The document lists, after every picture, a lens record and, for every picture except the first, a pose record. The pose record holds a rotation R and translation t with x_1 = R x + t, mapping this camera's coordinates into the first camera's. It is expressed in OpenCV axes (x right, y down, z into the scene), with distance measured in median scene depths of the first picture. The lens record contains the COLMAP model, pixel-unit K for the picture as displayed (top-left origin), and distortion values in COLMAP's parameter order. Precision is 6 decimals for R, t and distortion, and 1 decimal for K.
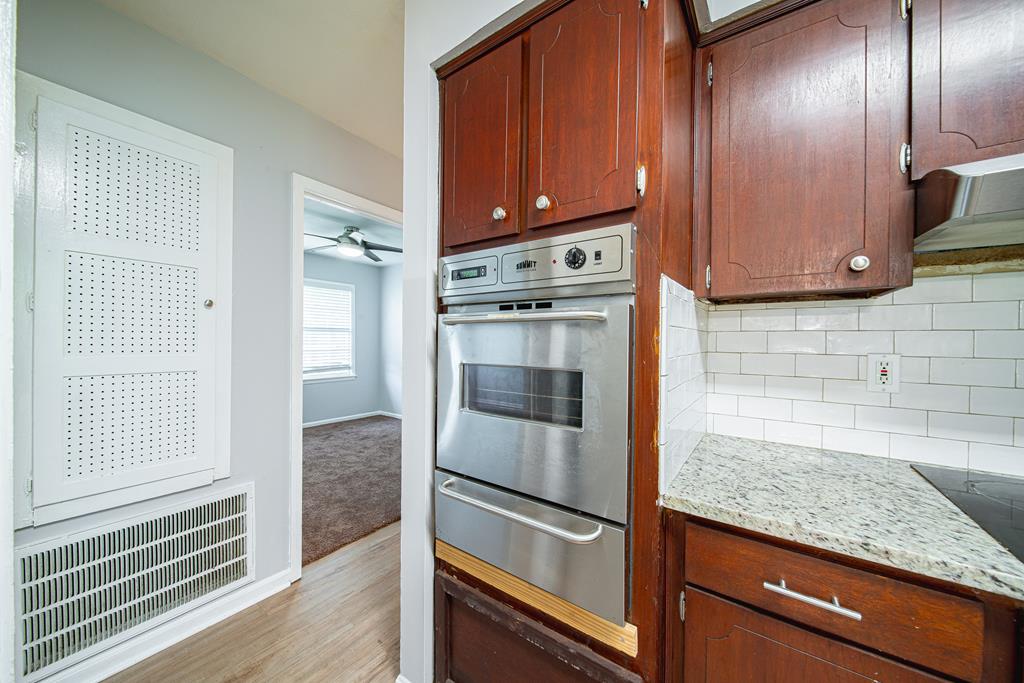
lens RADIAL K [[355.7, 0, 508.6], [0, 355.7, 342.1], [0, 0, 1]] dist [0.000358, -0.001590]
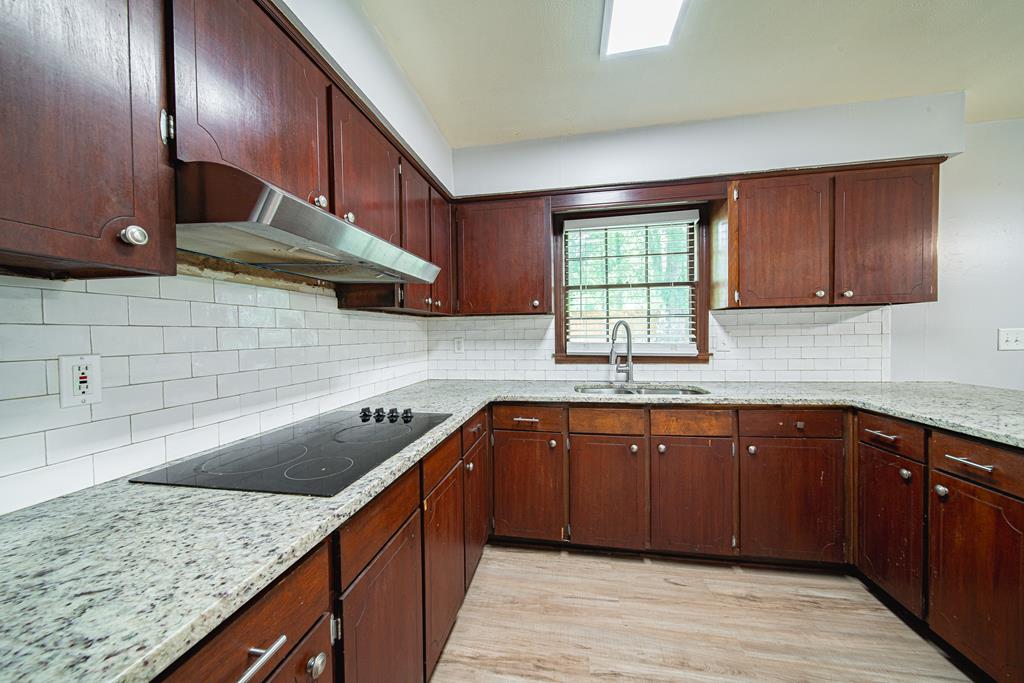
lens RADIAL K [[355.7, 0, 513.1], [0, 355.7, 343.6], [0, 0, 1]] dist [0.000358, -0.001590]
pose [[-0.436909, -0.026658, 0.899111, -0.048899], [0.015814, 0.999179, 0.037309, -0.006666], [-0.899367, 0.030519, -0.436129, 0.562607]]
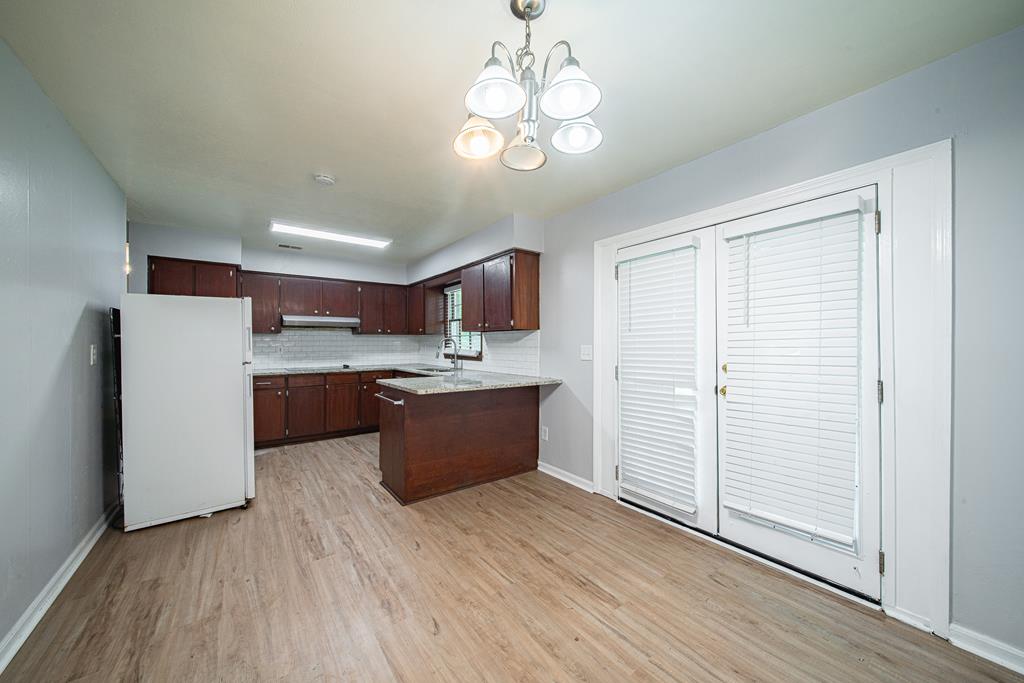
lens RADIAL K [[355.7, 0, 511.6], [0, 355.7, 343.5], [0, 0, 1]] dist [0.000358, -0.001590]
pose [[0.294926, -0.012334, 0.955440, -2.841224], [0.007866, 0.999914, 0.010480, -0.024915], [-0.955488, 0.004425, 0.294998, -3.715746]]
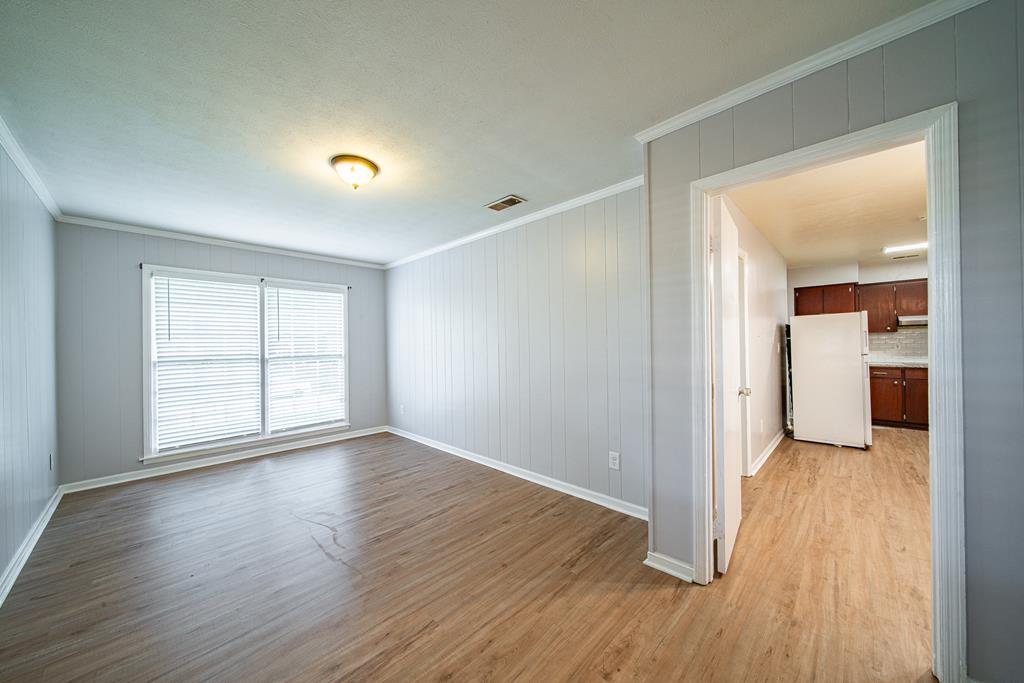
lens RADIAL K [[355.7, 0, 507.6], [0, 355.7, 344.7], [0, 0, 1]] dist [0.000358, -0.001590]
pose [[0.987858, -0.025609, -0.153233, -4.382721], [0.024322, 0.999651, -0.010267, -0.032032], [0.153442, 0.006416, 0.988137, -5.802584]]
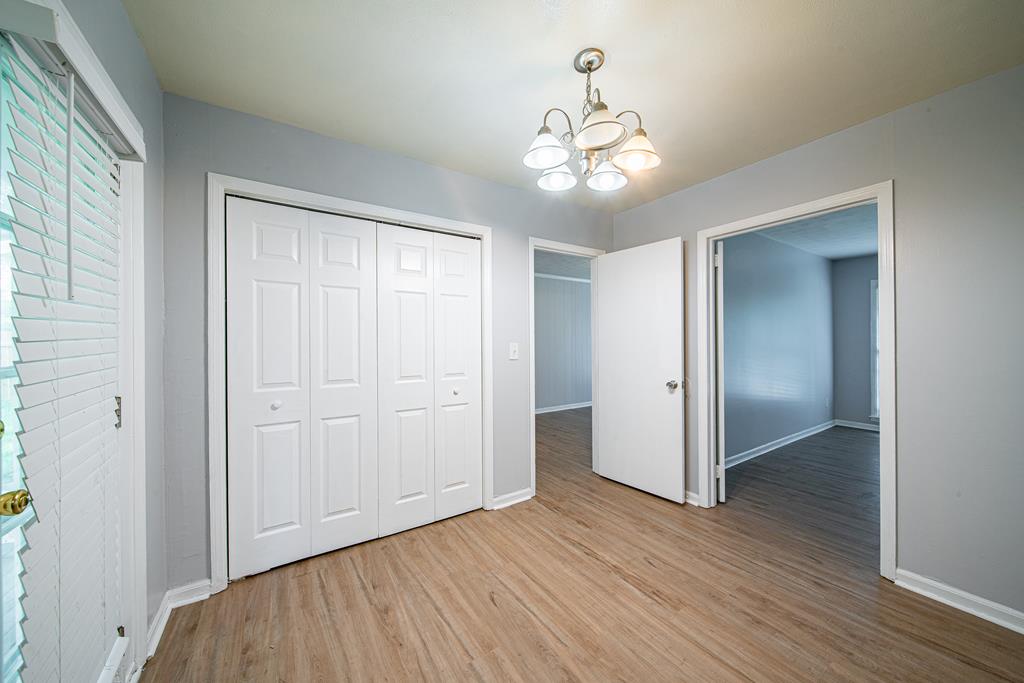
lens RADIAL K [[355.7, 0, 513.0], [0, 355.7, 340.4], [0, 0, 1]] dist [0.000358, -0.001590]
pose [[-0.351981, -0.009638, -0.935957, 0.161784], [-0.001861, 0.999952, -0.009597, -0.005599], [0.936005, -0.001637, -0.351982, -3.119216]]
